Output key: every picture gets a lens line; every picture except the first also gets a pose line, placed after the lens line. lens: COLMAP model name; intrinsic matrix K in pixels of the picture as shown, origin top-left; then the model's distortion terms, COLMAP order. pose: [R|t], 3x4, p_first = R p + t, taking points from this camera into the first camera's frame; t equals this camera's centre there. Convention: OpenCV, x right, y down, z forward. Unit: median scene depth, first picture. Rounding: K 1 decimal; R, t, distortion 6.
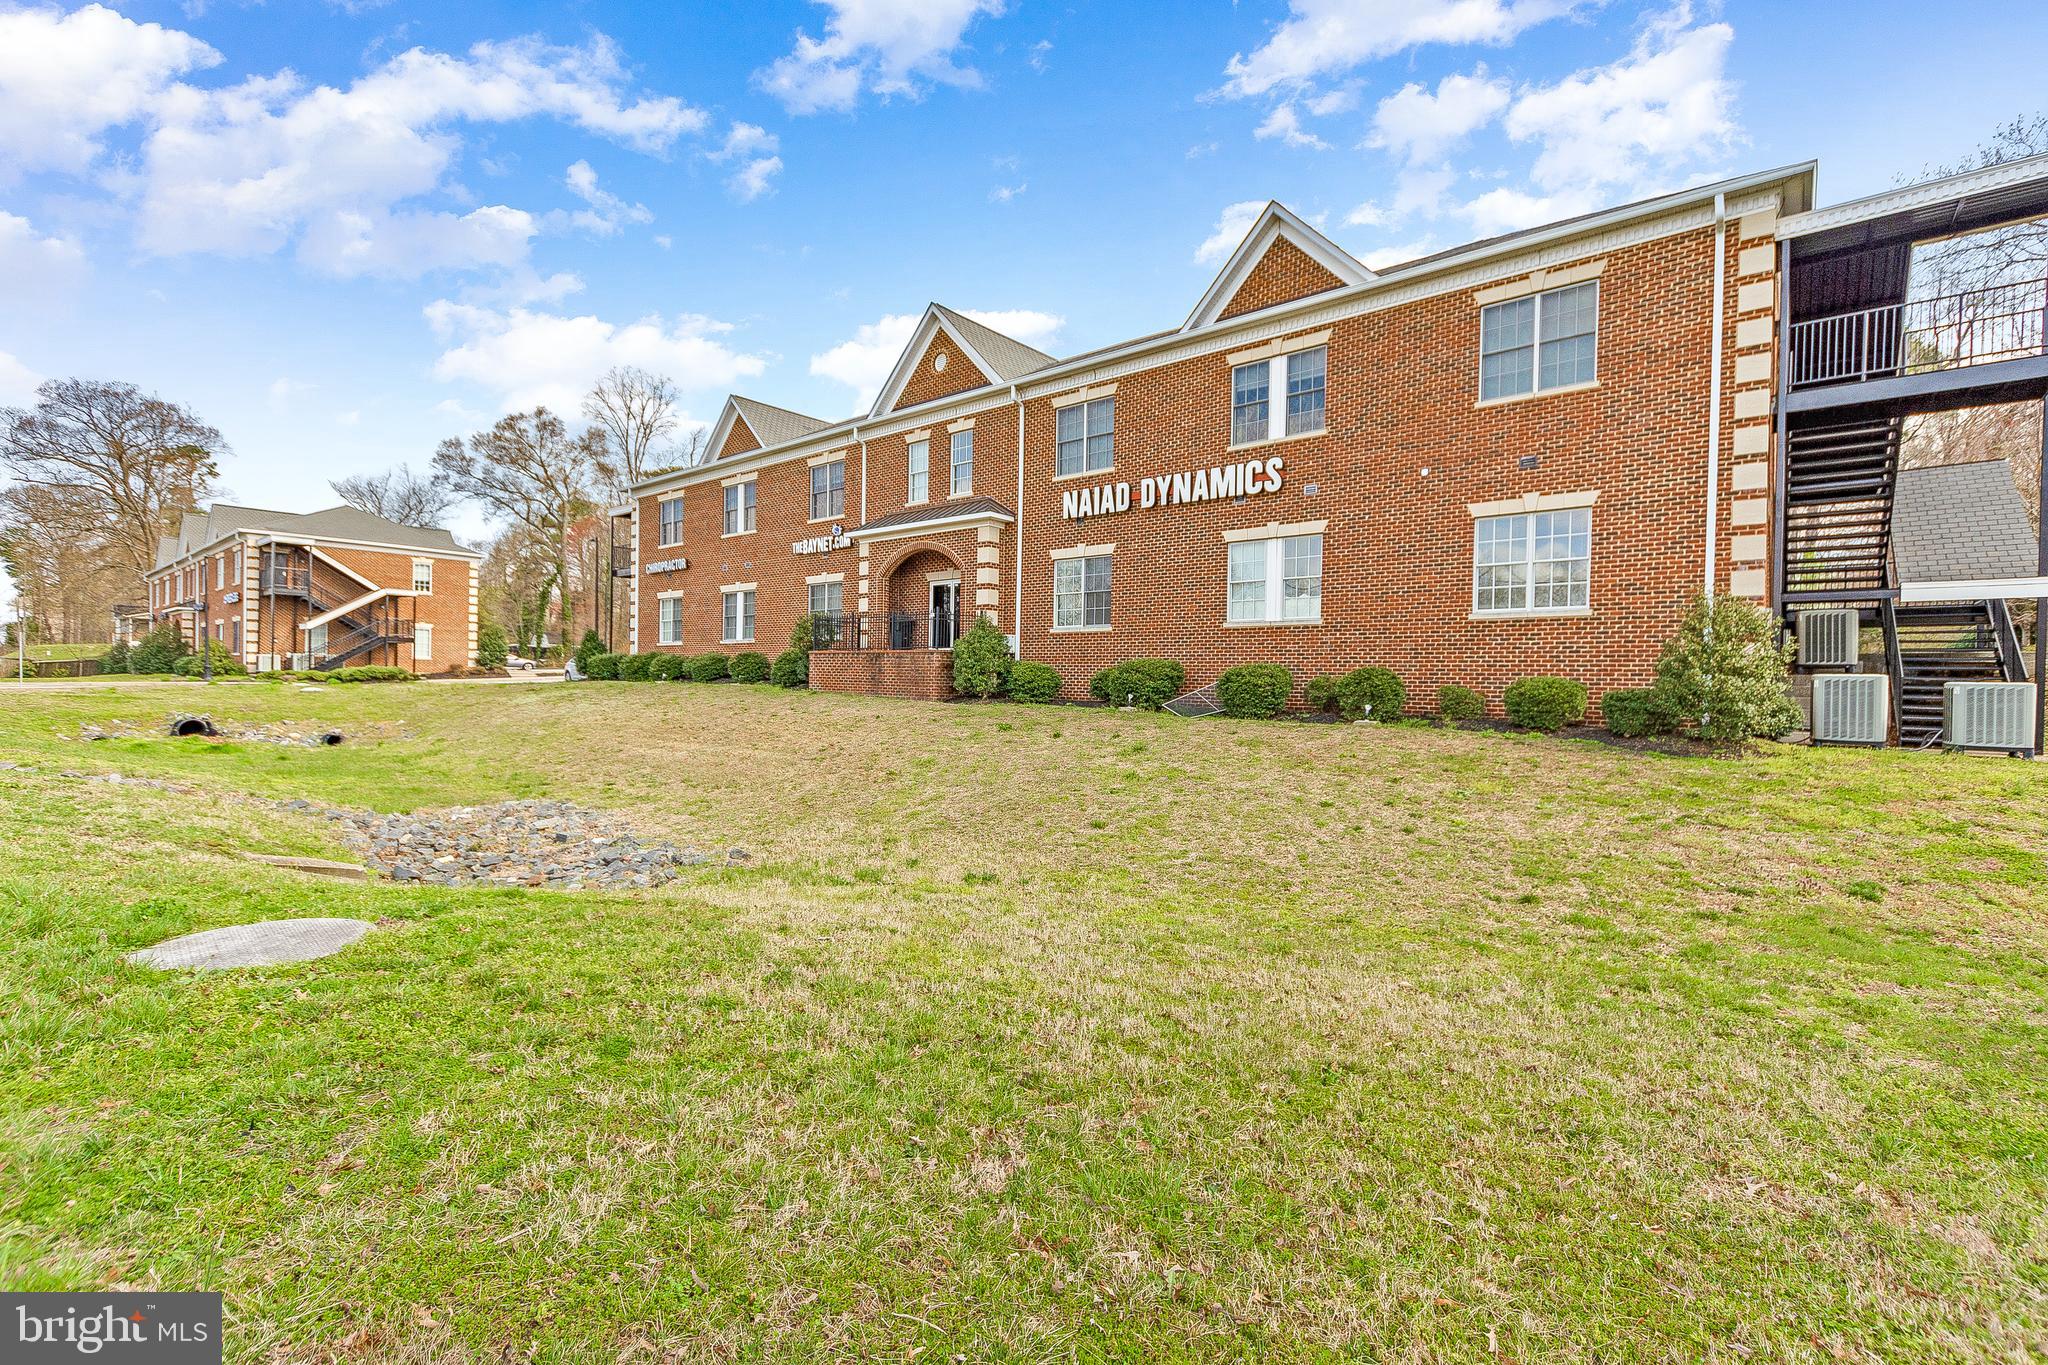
lens RADIAL K [[889.4, 0, 1034.6], [0, 889.4, 671.3], [0, 0, 1]] dist [0.015058, -0.001047]
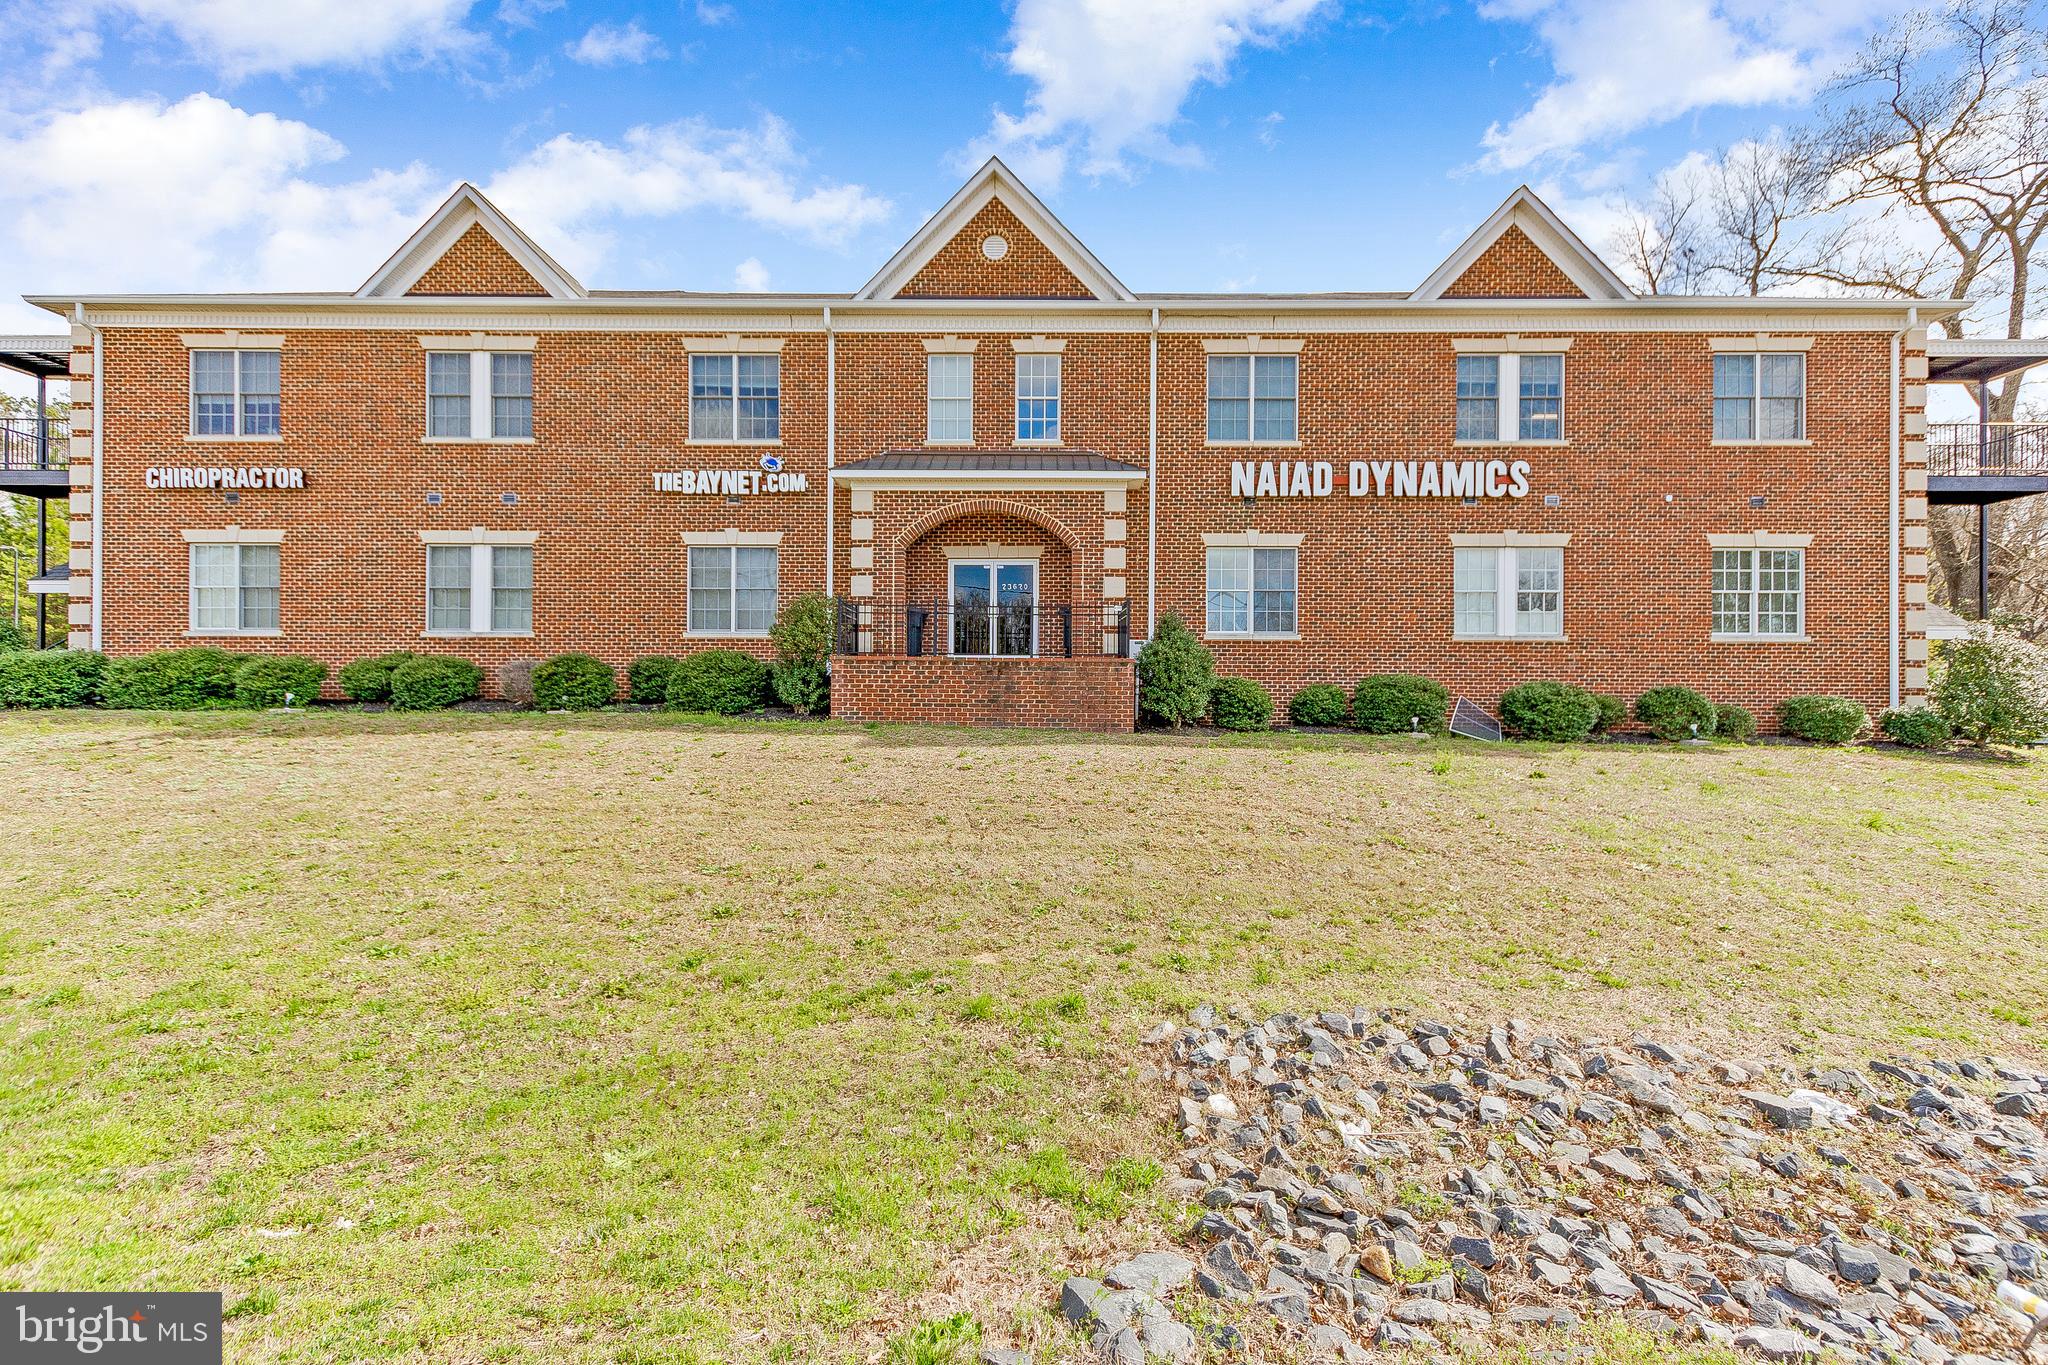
lens RADIAL K [[889.4, 0, 1022.9], [0, 889.4, 690.0], [0, 0, 1]] dist [0.015058, -0.001047]
pose [[0.771541, -0.000207, 0.636180, -0.631744], [-0.001686, 0.999996, 0.002371, -0.000811], [-0.636177, -0.002902, 0.771537, 0.524573]]
